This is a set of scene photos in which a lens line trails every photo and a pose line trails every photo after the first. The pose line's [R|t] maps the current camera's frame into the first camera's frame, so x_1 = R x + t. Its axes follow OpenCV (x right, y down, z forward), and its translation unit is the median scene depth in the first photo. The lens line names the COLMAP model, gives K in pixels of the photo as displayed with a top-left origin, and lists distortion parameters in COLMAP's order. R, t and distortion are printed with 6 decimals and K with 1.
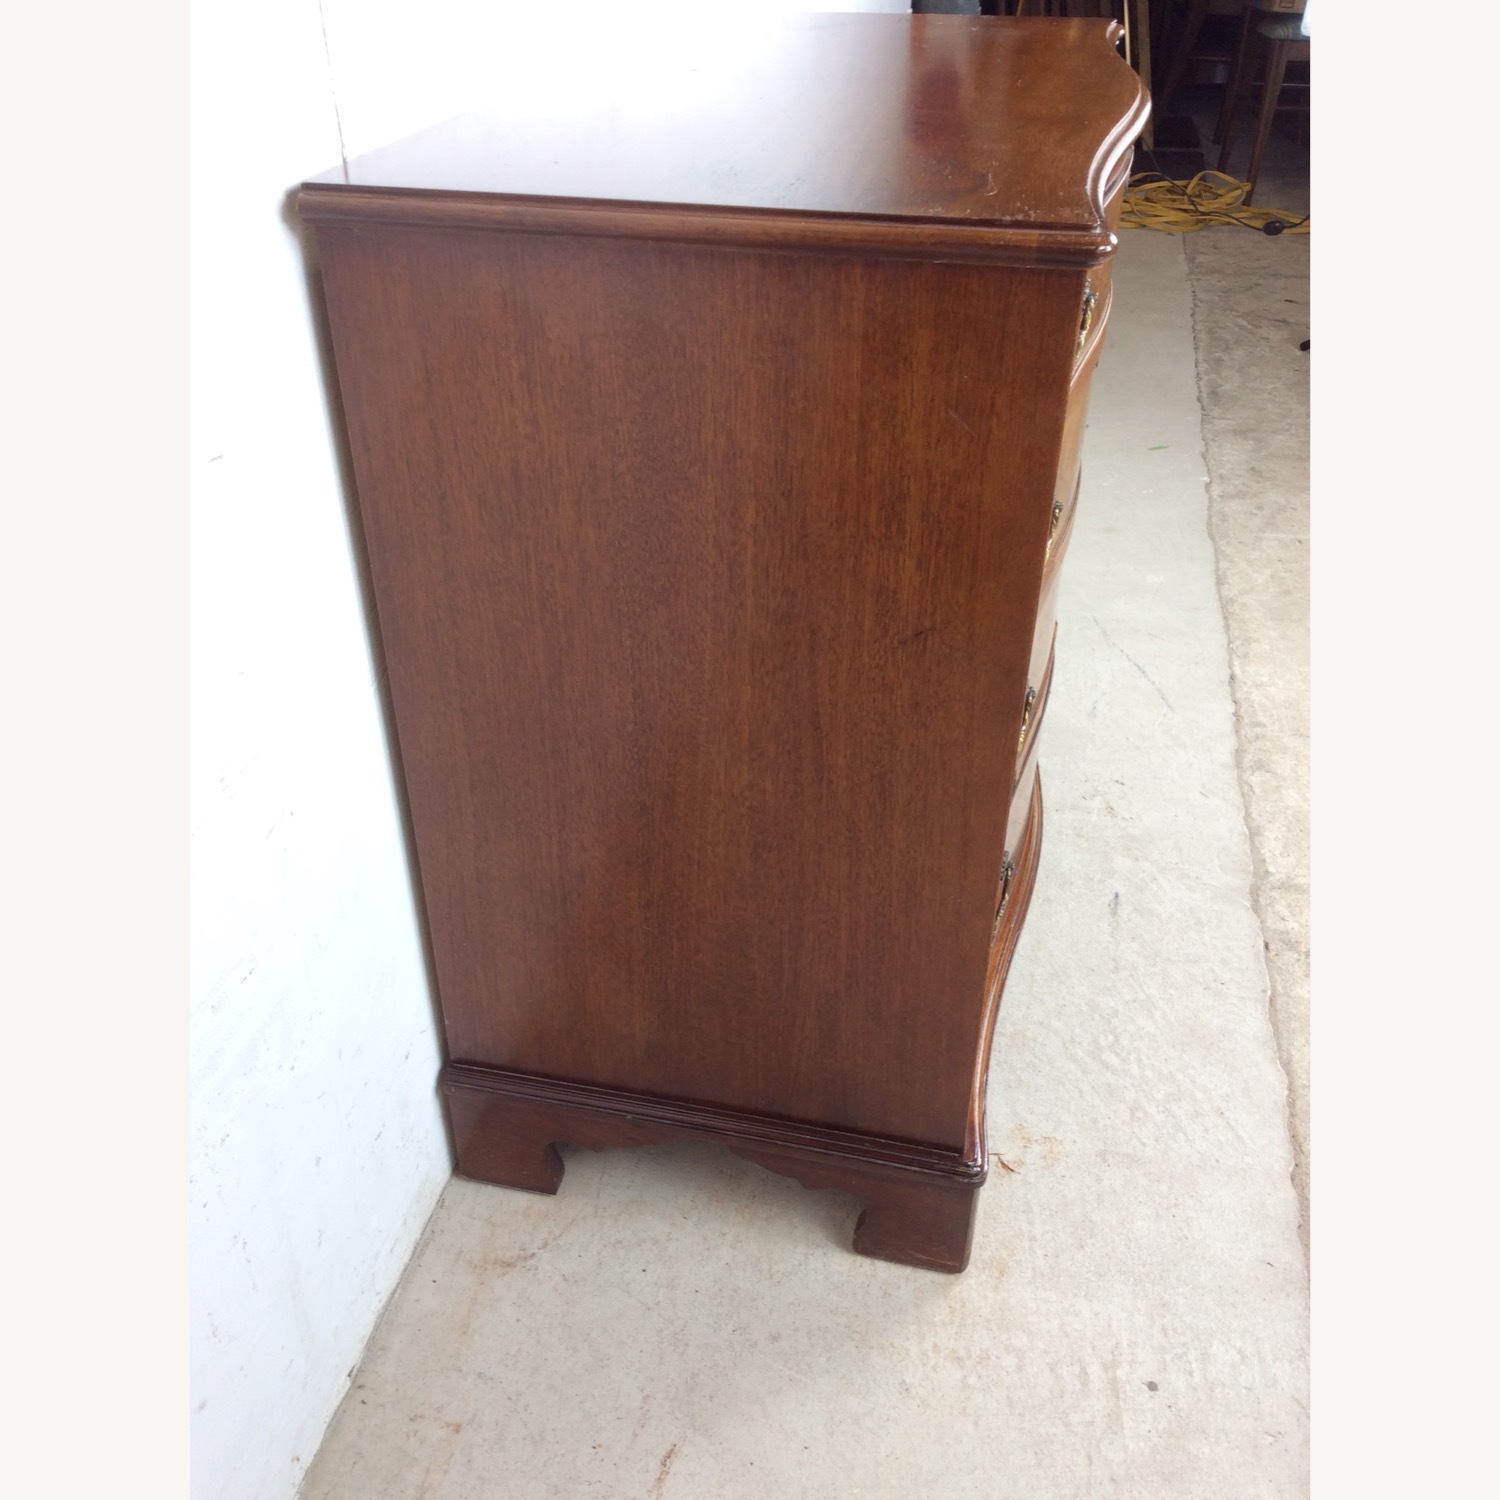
lens RADIAL K [[1436.2, 0, 724.2], [0, 1436.2, 771.7], [0, 0, 1]] dist [0.084960, -0.147935]
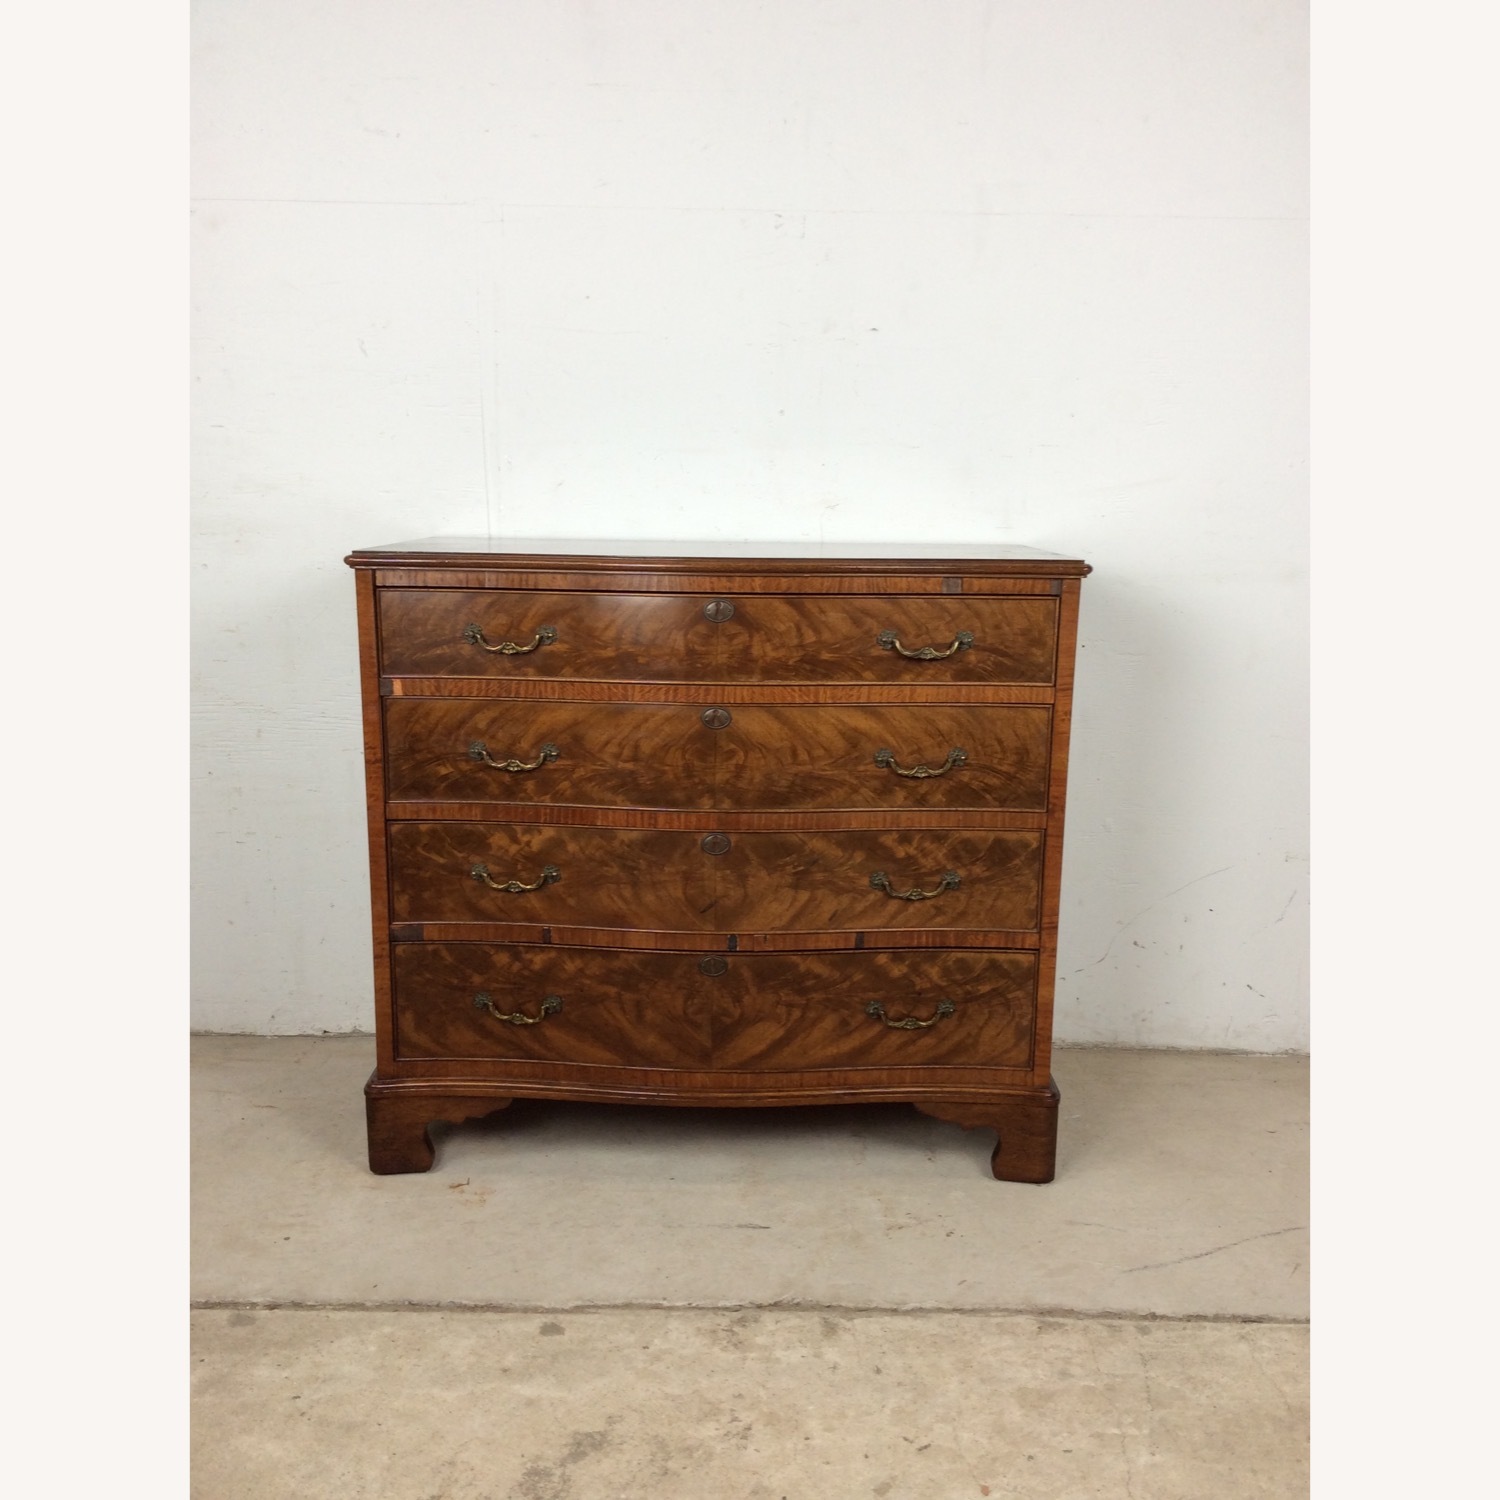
lens RADIAL K [[1367.3, 0, 683.6], [0, 1367.3, 757.1], [0, 0, 1]] dist [0.069524, -0.125526]
pose [[0.181477, 0.204243, -0.961952, 1.224296], [-0.552995, 0.830075, 0.071917, -0.261674], [0.813180, 0.518904, 0.263585, 0.479315]]
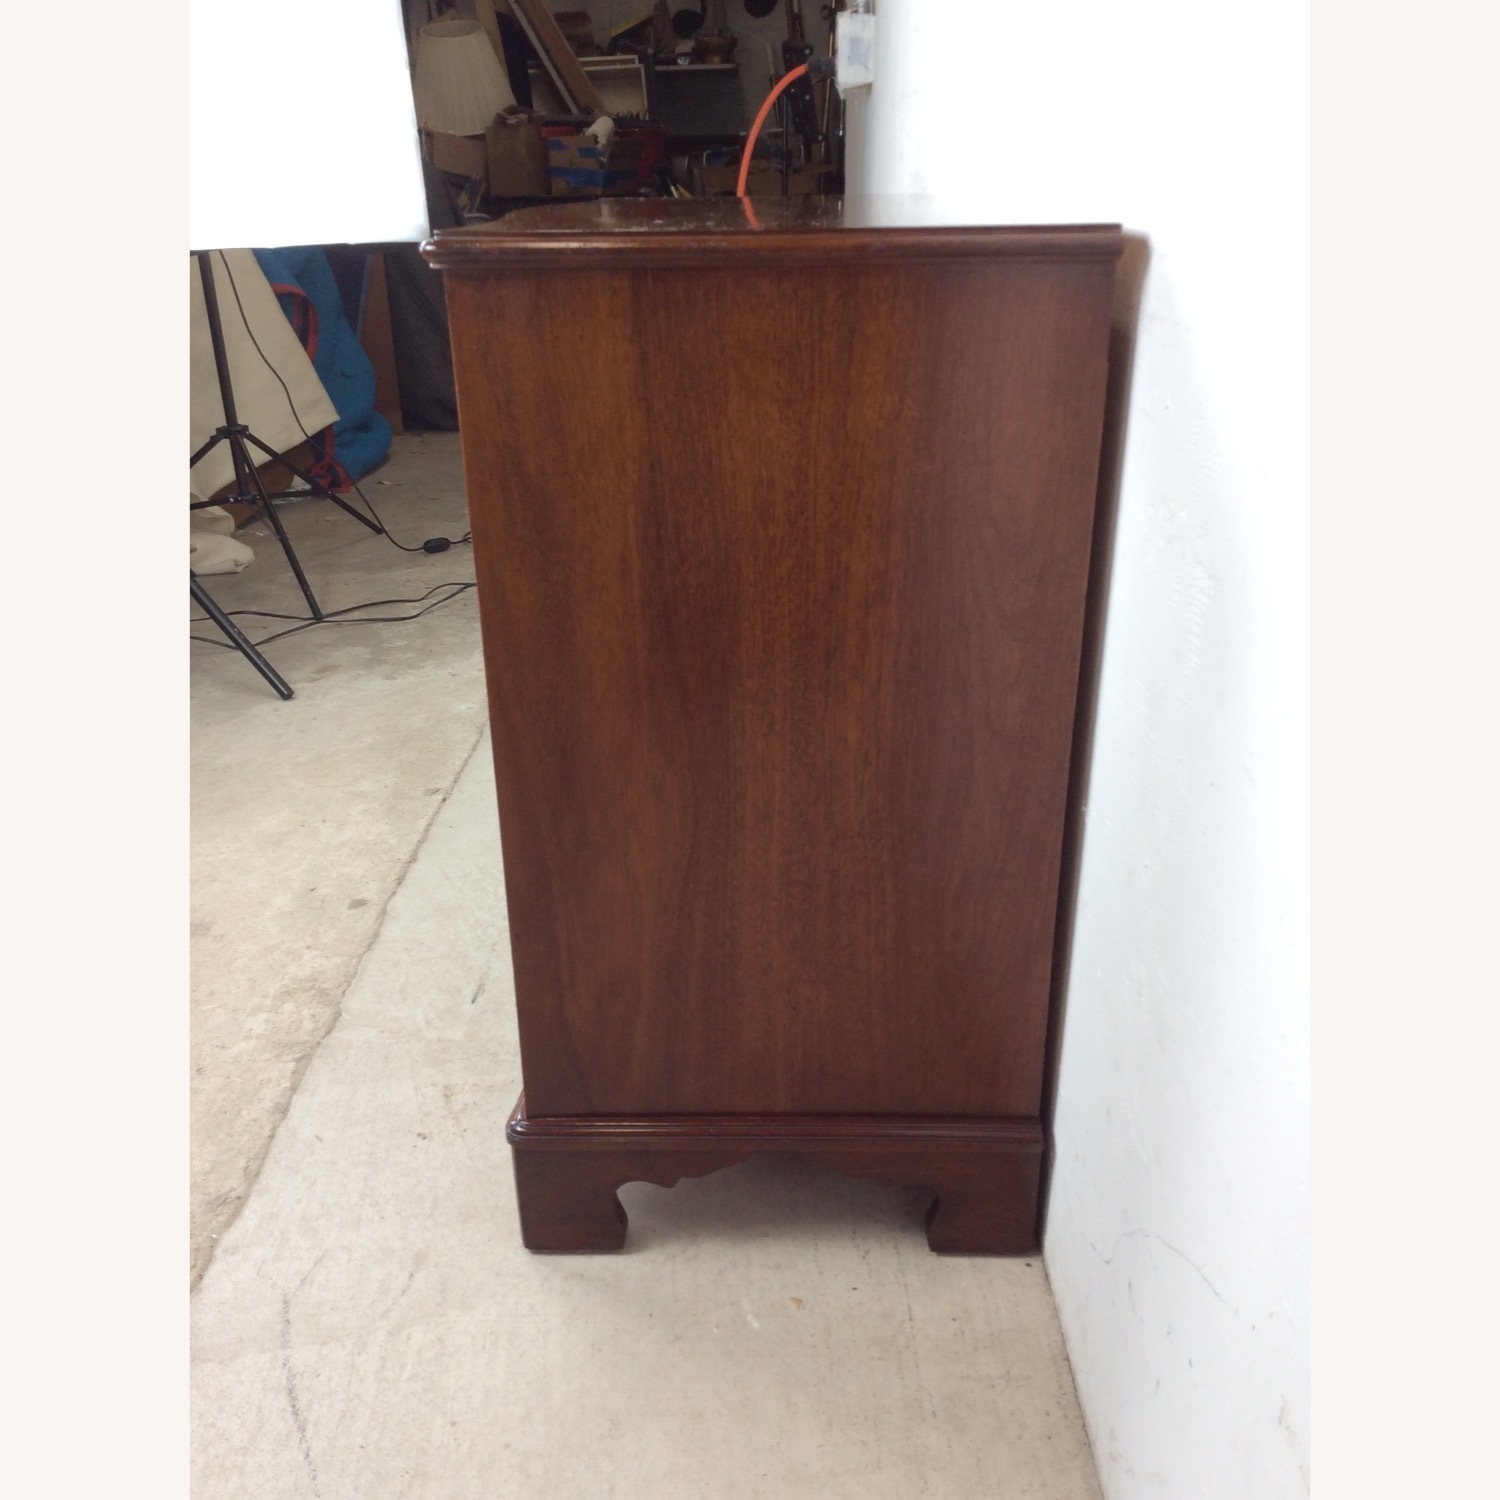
lens RADIAL K [[1334.4, 0, 750.0], [0, 1334.4, 750.0], [0, 0, 1]] dist [0.086299, -0.145501]
pose [[-0.977313, 0.099057, -0.187211, 0.242742], [-0.104436, 0.543598, 0.832823, -0.818769], [0.184264, 0.833480, -0.520920, 1.388731]]
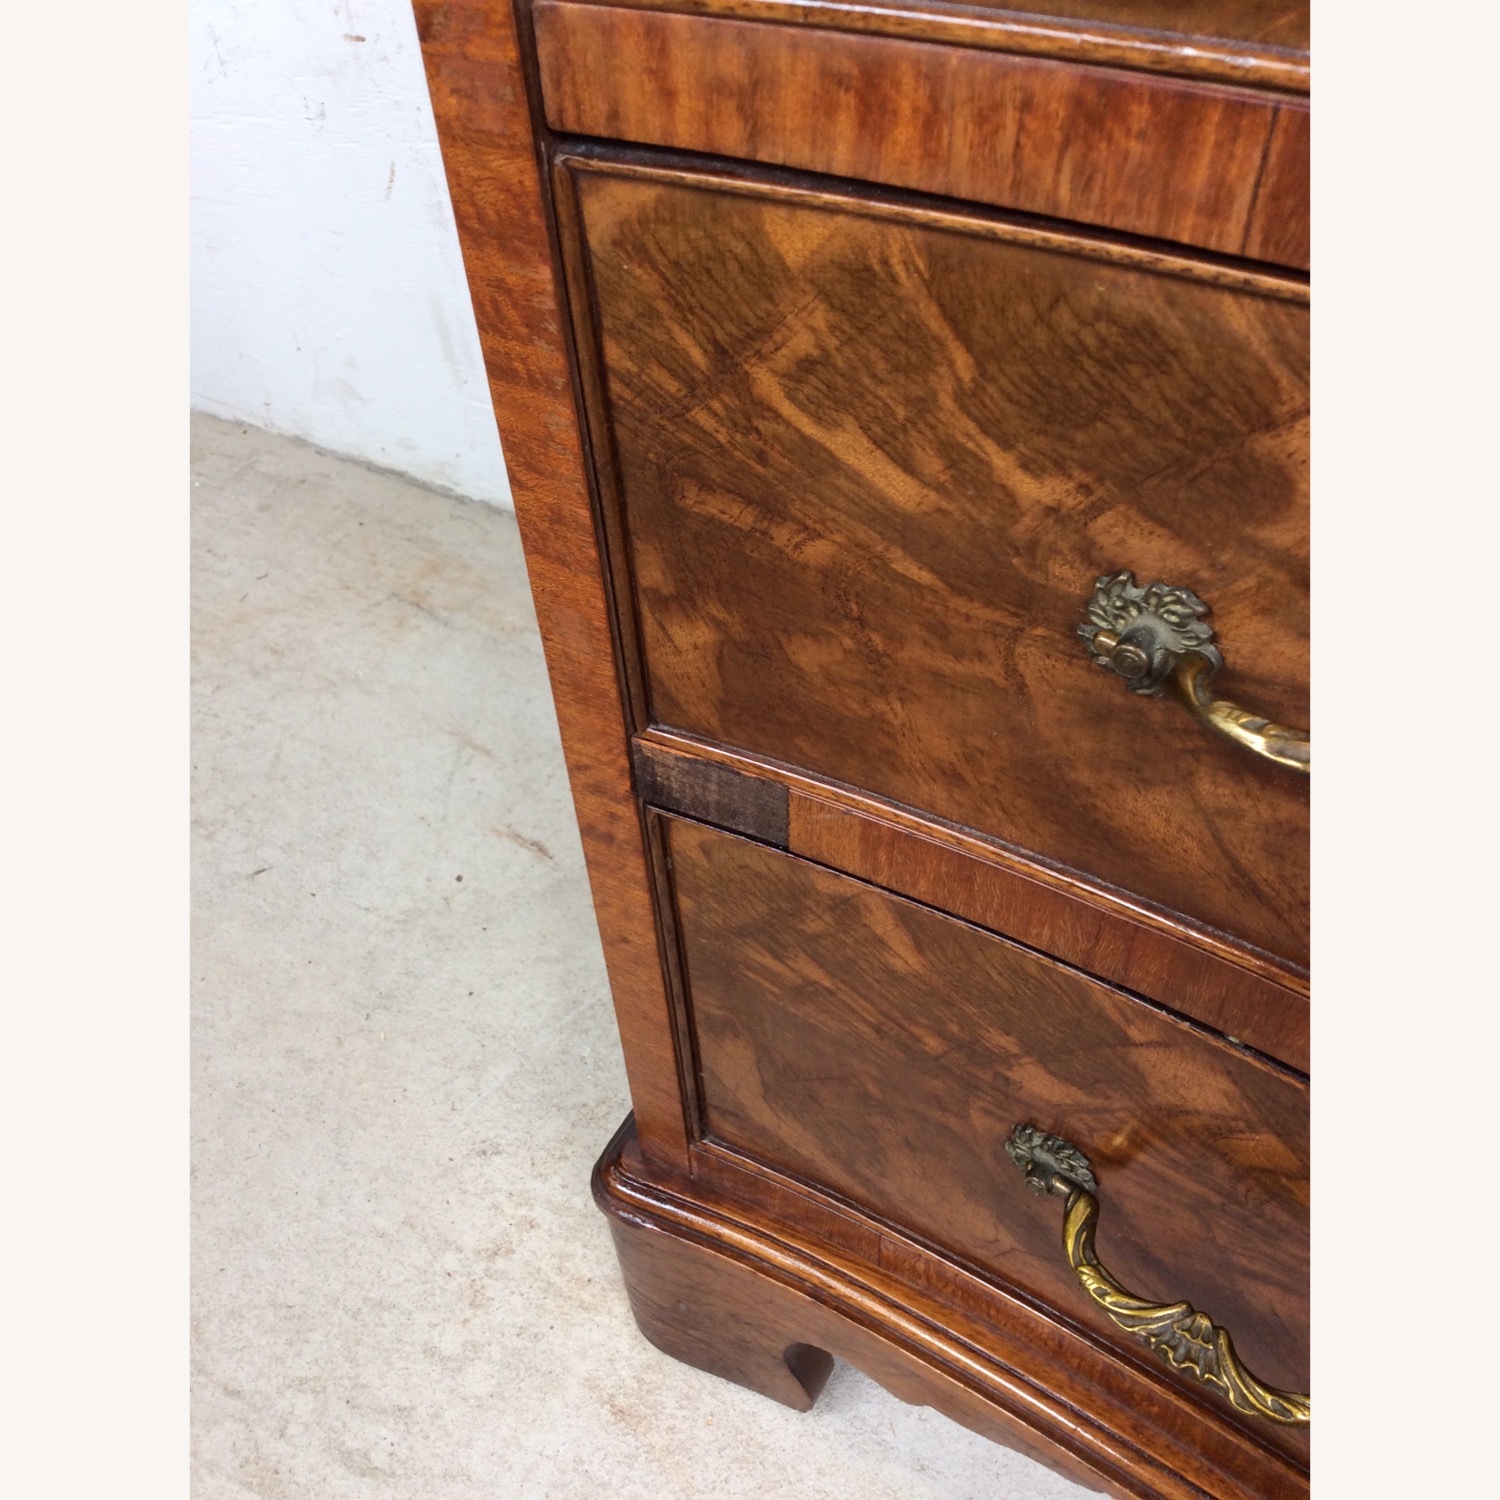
lens RADIAL K [[1357.8, 0, 750.0], [0, 1357.8, 750.0], [0, 0, 1]] dist [0.115419, -0.221515]
pose [[-0.310517, 0.672543, -0.671763, 0.257571], [-0.485272, 0.495513, 0.720401, -0.091718], [0.817368, 0.549685, 0.172501, 0.632352]]
